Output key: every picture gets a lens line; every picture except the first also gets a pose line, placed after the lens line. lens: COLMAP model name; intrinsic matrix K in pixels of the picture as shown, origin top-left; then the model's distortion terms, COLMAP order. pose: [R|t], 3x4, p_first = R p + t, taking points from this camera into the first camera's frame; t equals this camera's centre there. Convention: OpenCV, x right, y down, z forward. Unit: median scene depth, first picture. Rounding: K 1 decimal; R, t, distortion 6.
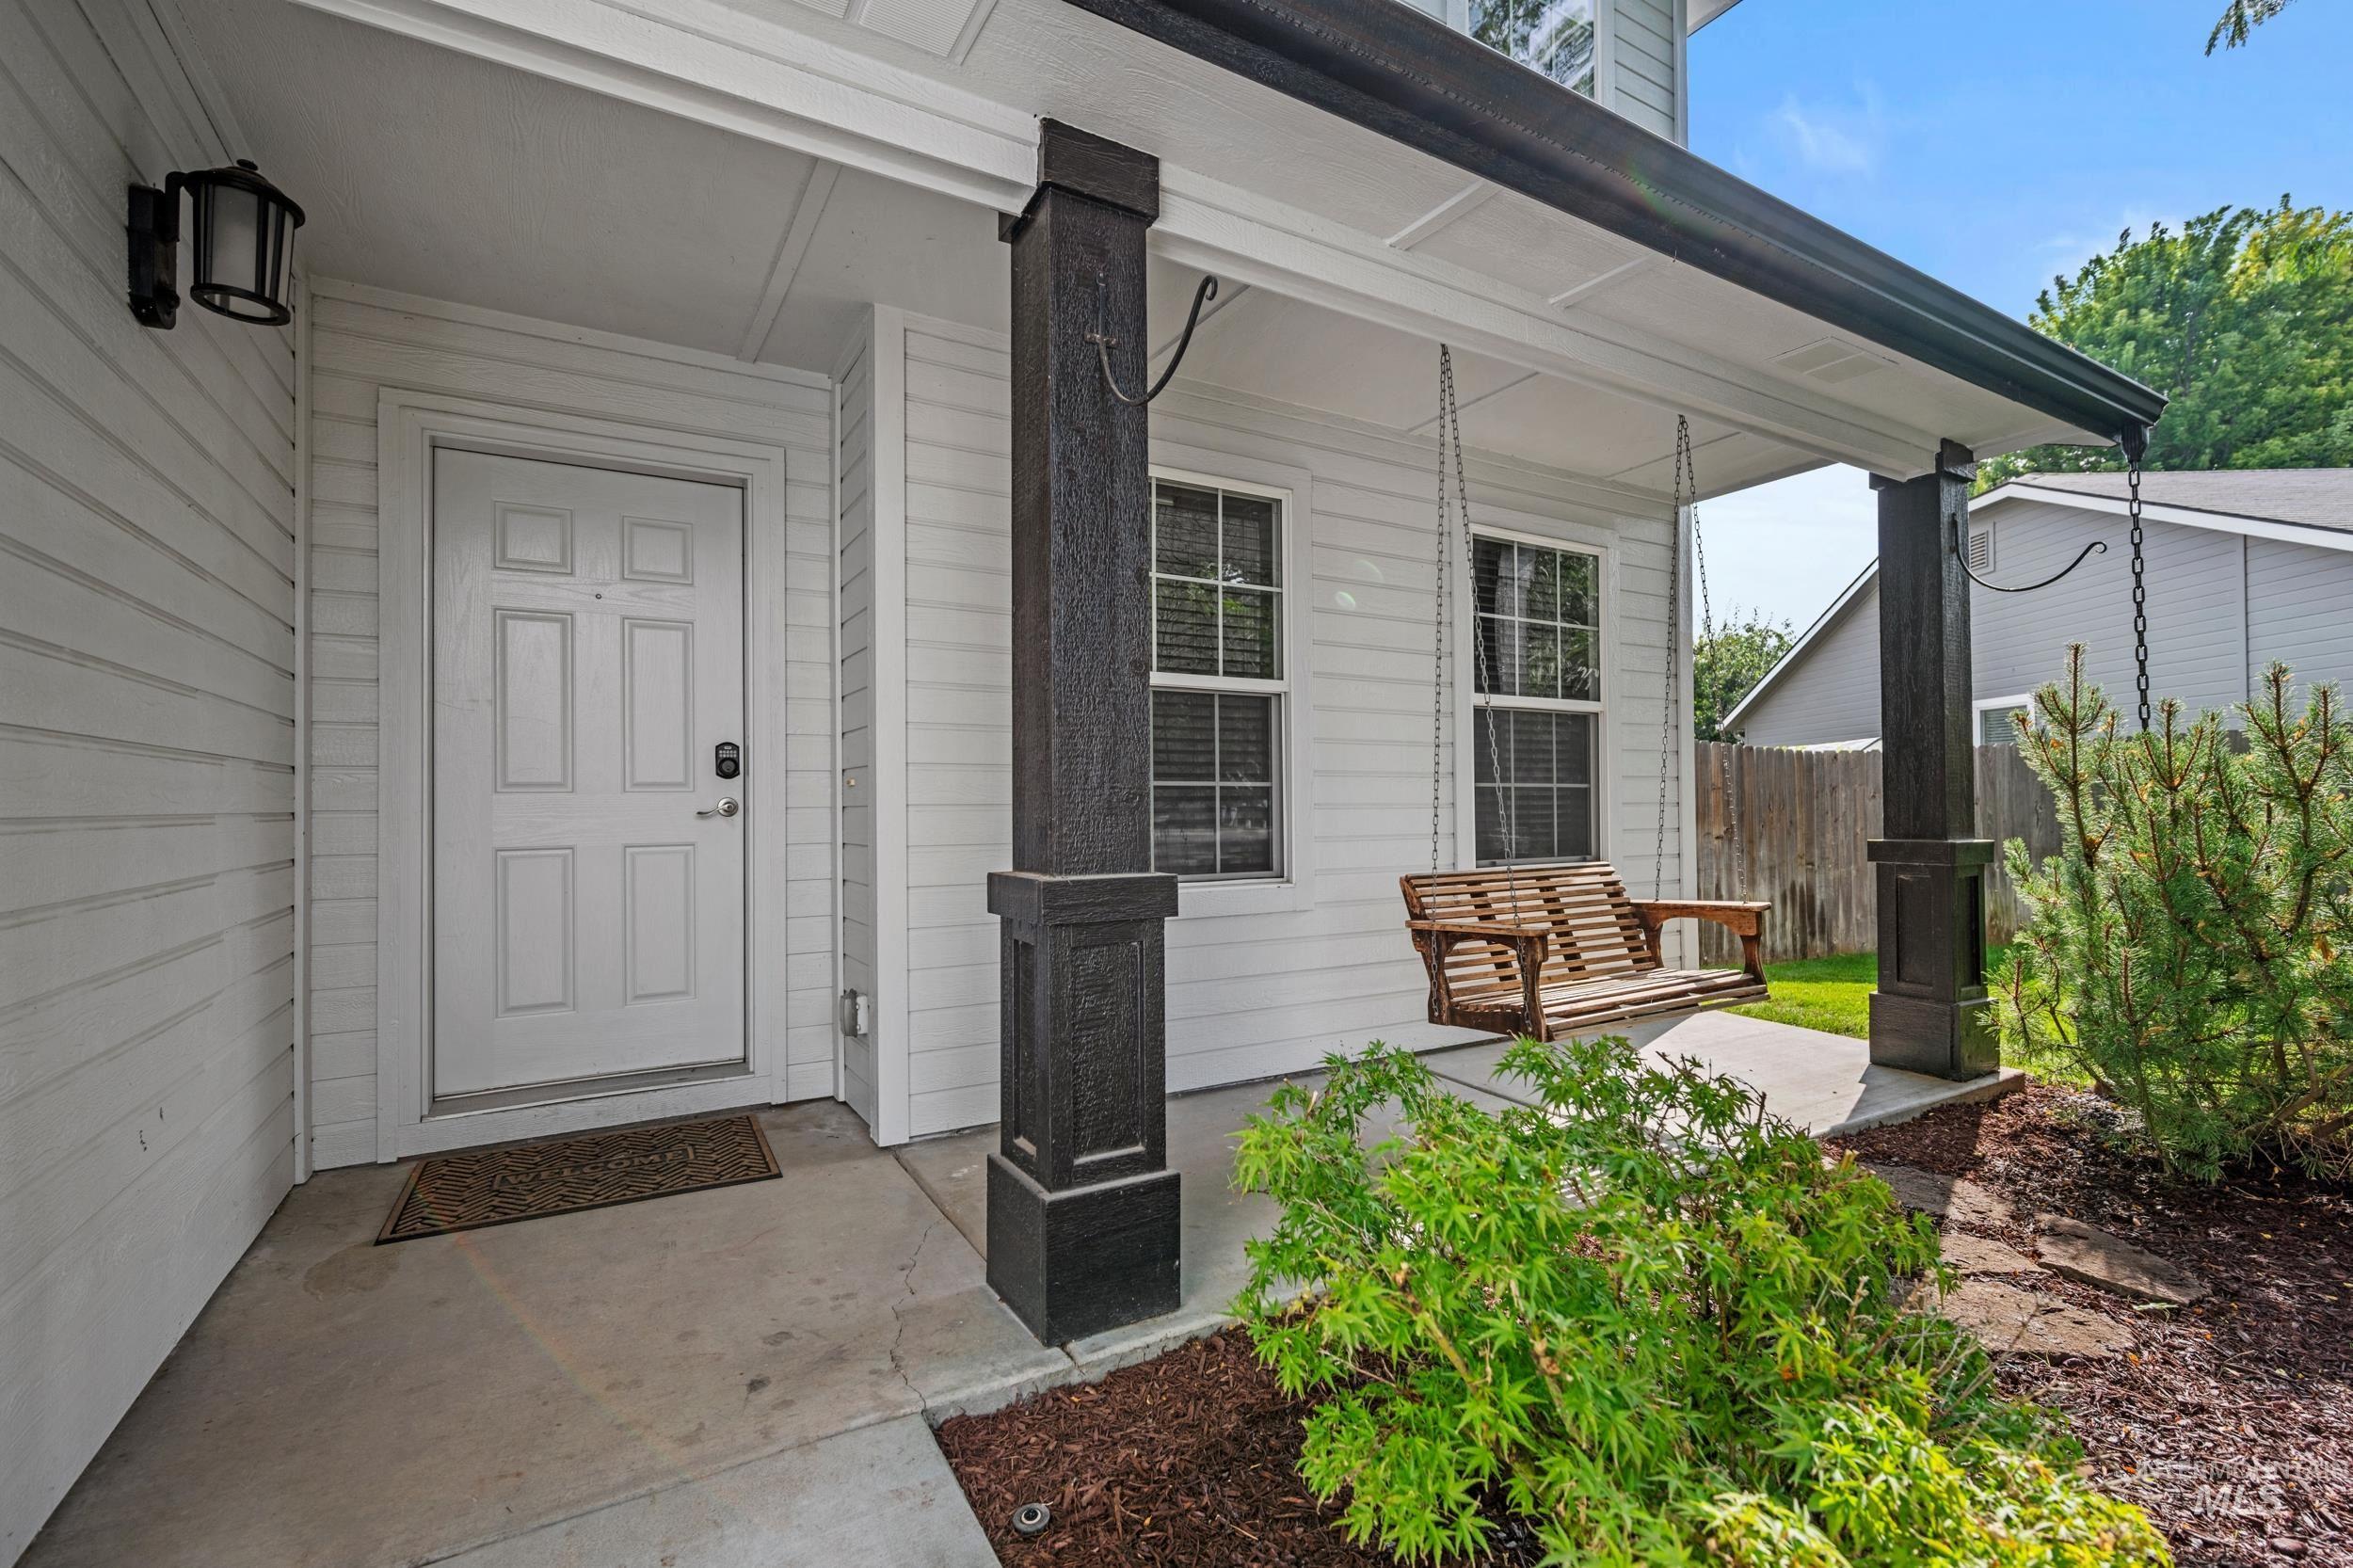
lens RADIAL K [[1052.1, 0, 1182.8], [0, 1052.1, 780.4], [0, 0, 1]] dist [-0.000444, -0.000047]
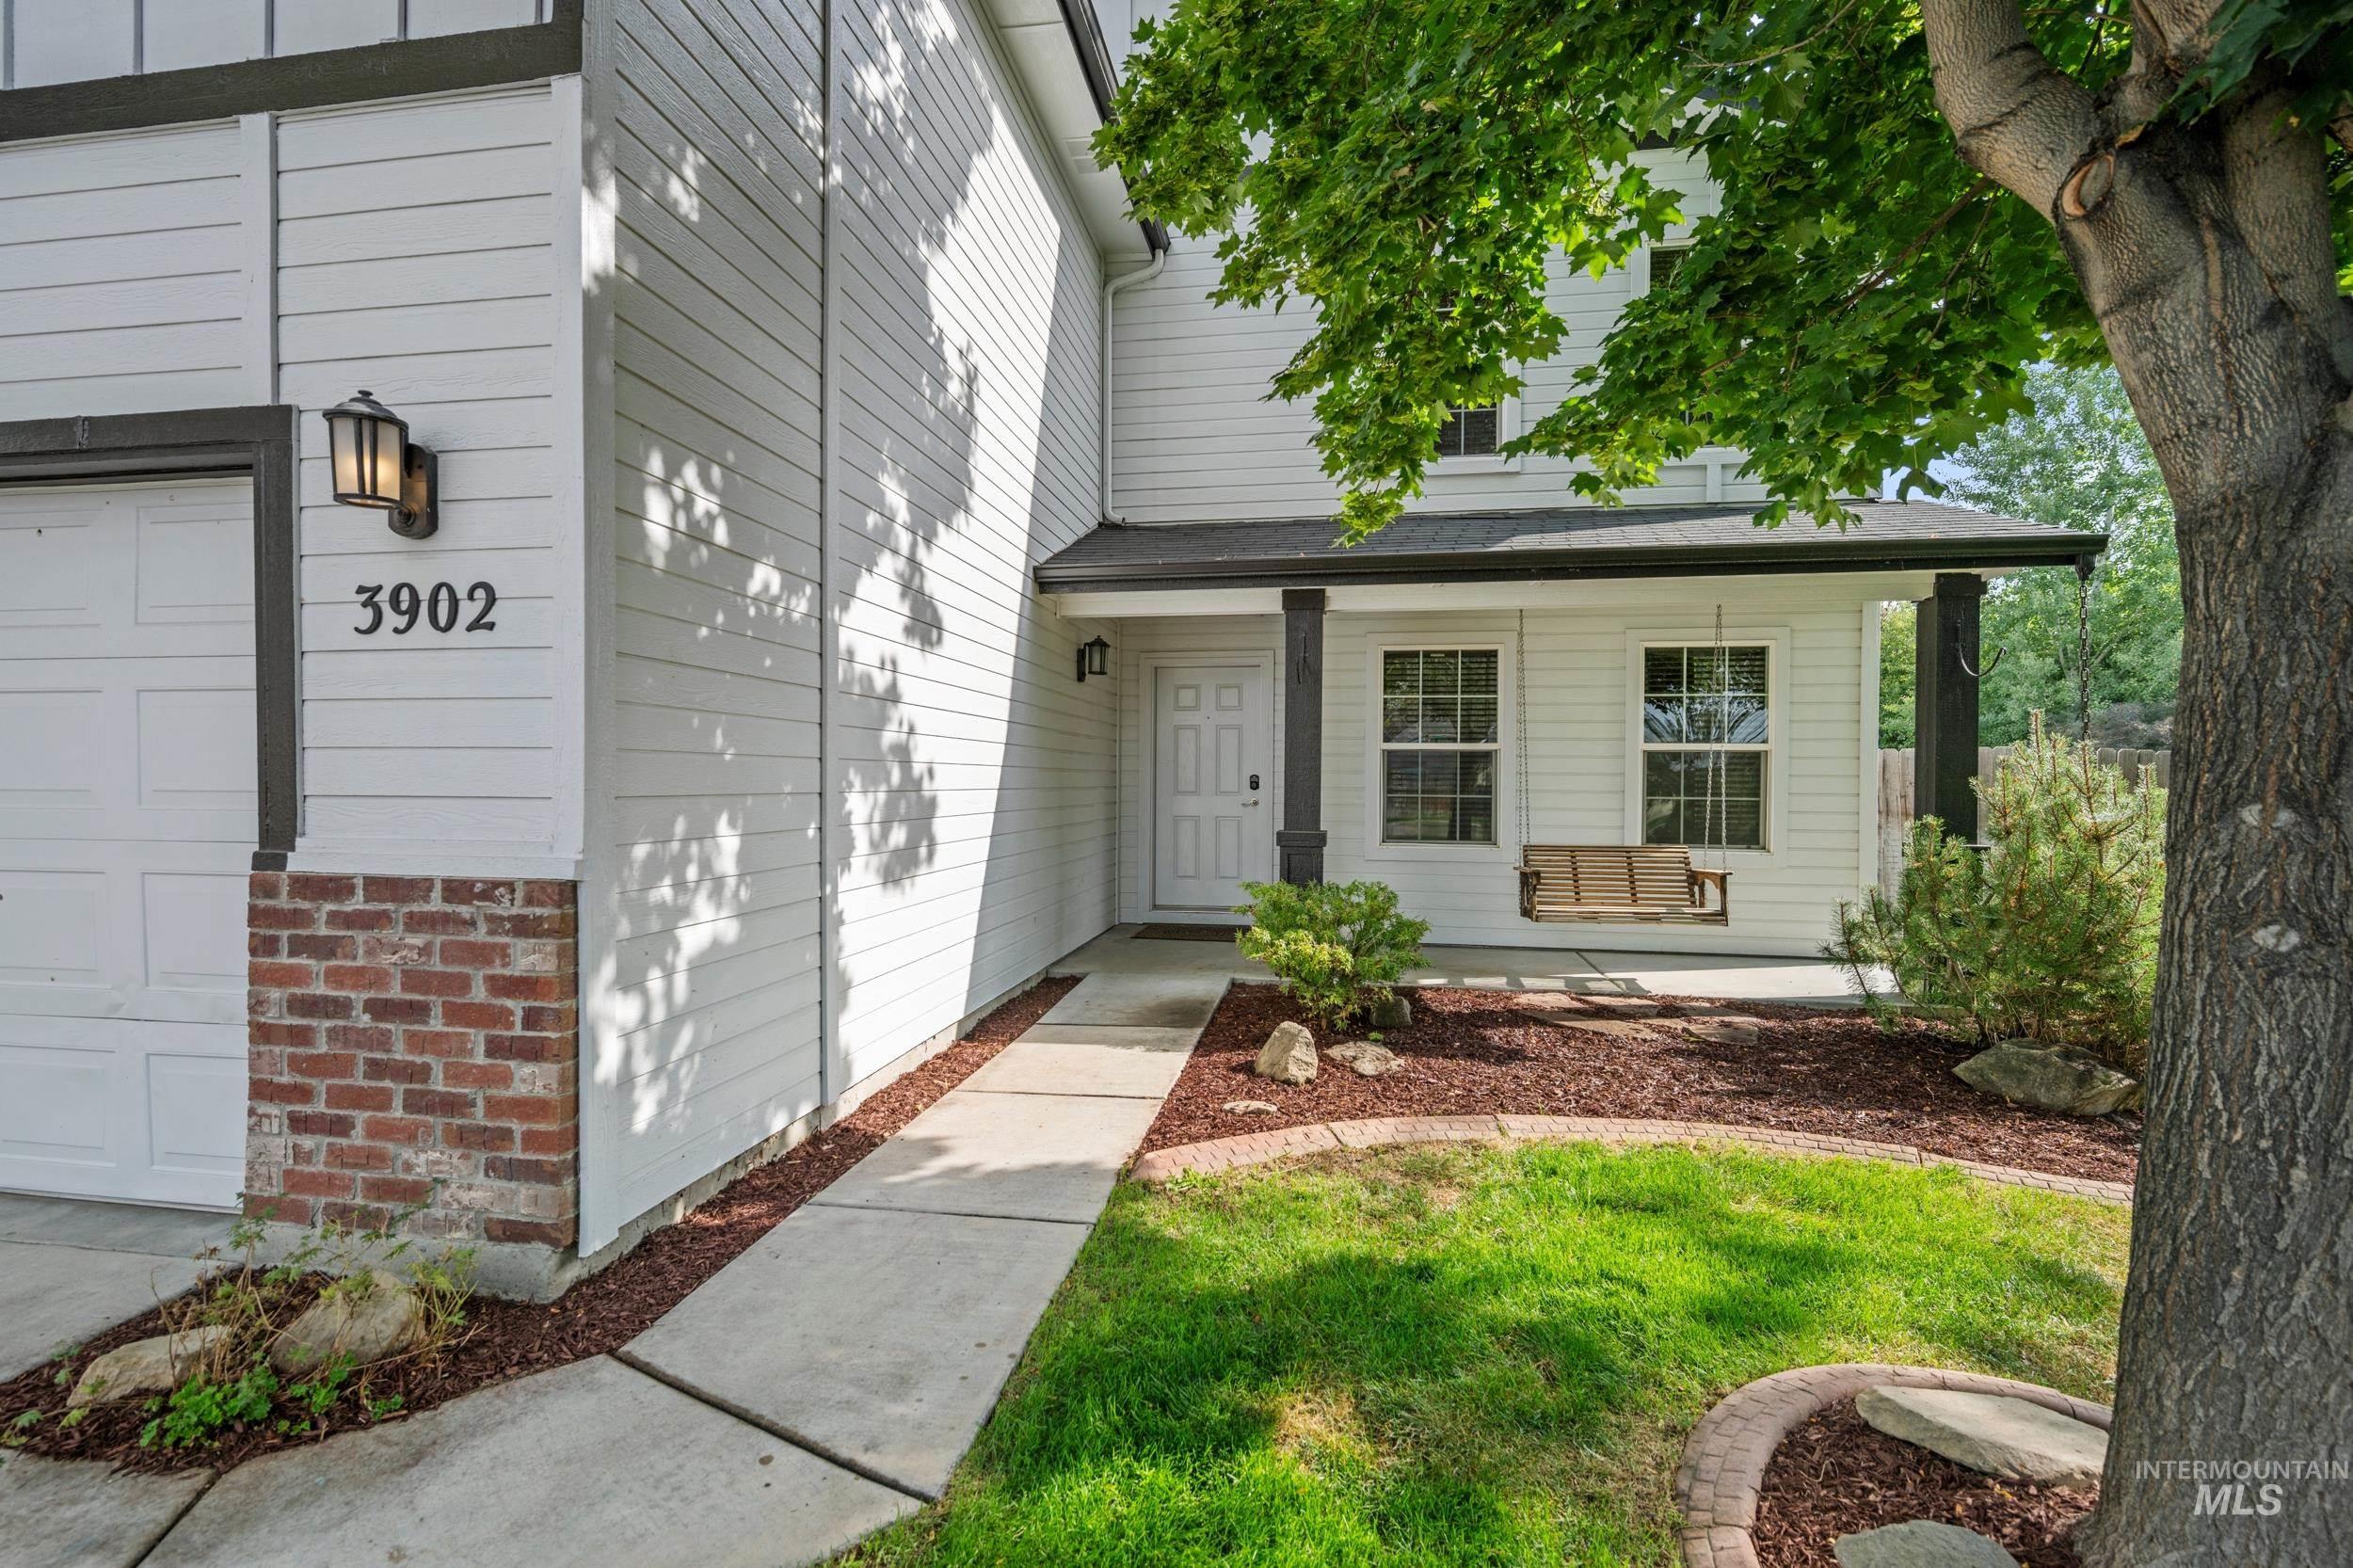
lens RADIAL K [[1052.1, 0, 1182.8], [0, 1052.1, 780.4], [0, 0, 1]] dist [-0.000444, -0.000047]
pose [[0.775901, 0.004668, -0.630837, 1.014705], [-0.003846, 0.999989, 0.002669, -0.033103], [0.630843, 0.000355, 0.775911, -1.022981]]
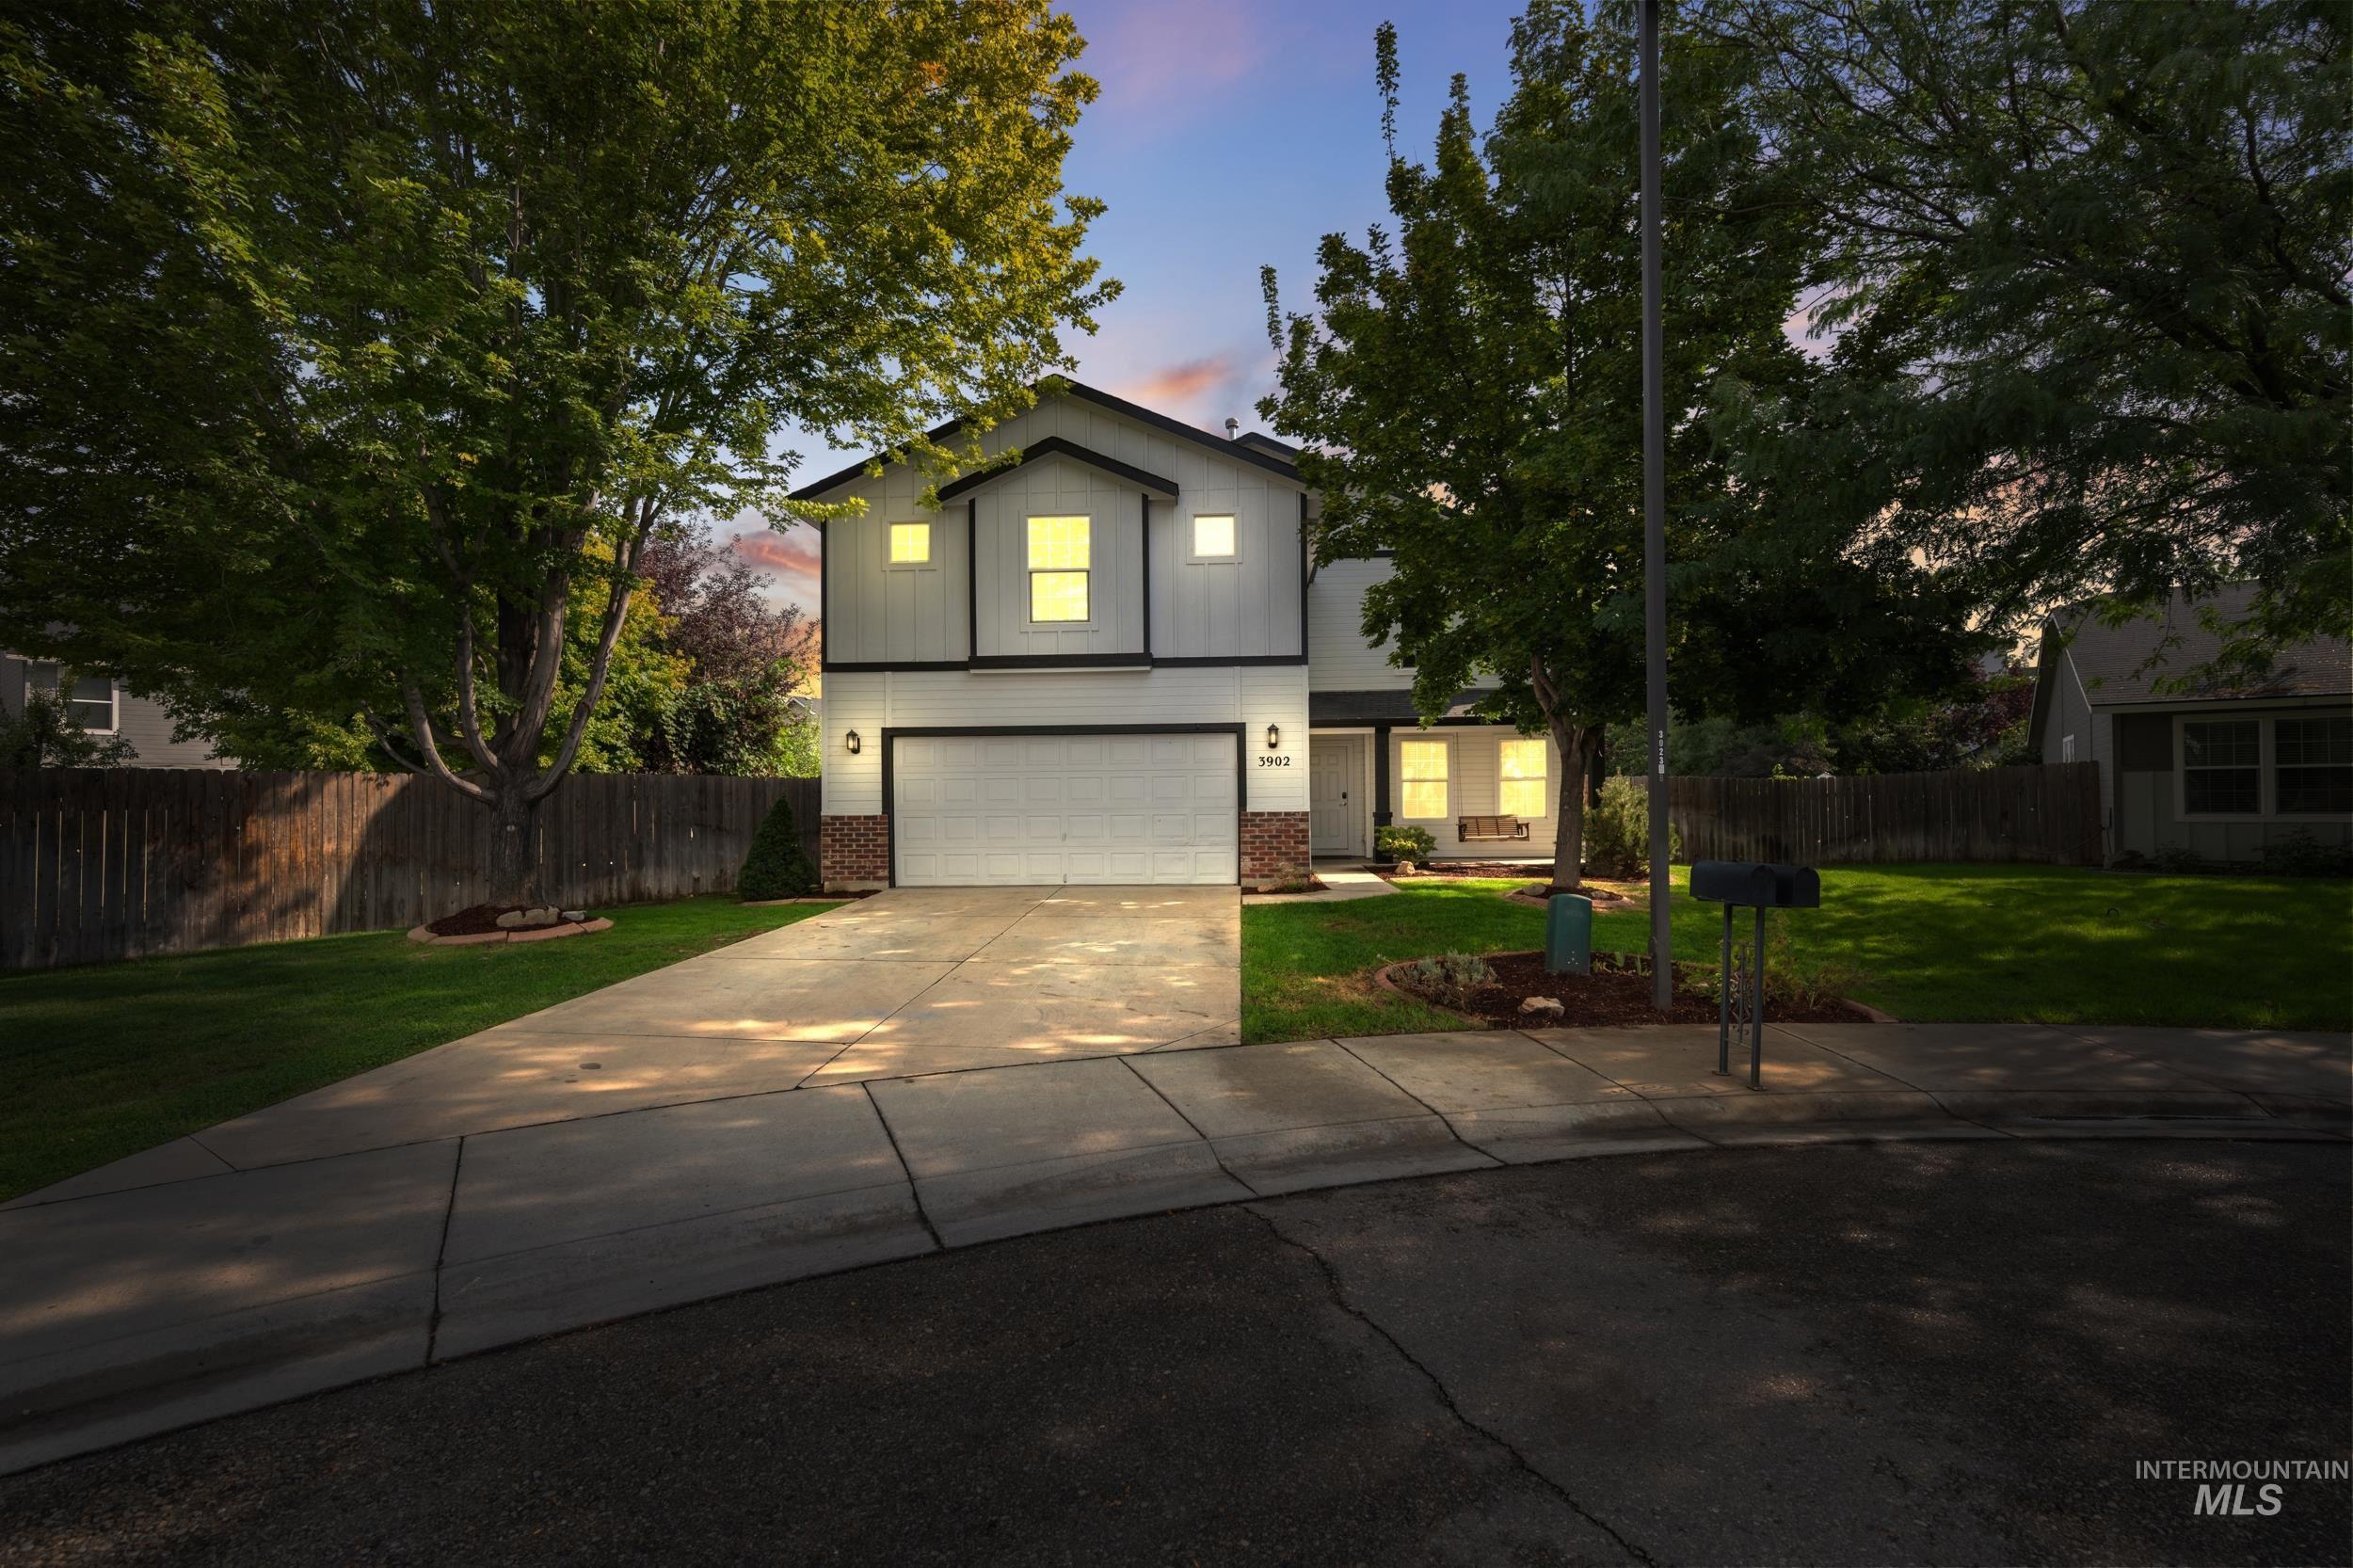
lens RADIAL K [[1011.8, 0, 1183.5], [0, 1011.8, 798.5], [0, 0, 1]] dist [0.000527, 0.000236]
pose [[0.831195, -0.006303, -0.555945, 2.249068], [0.008379, 0.999964, 0.001191, -0.015167], [0.555918, -0.005648, 0.831218, -5.084063]]
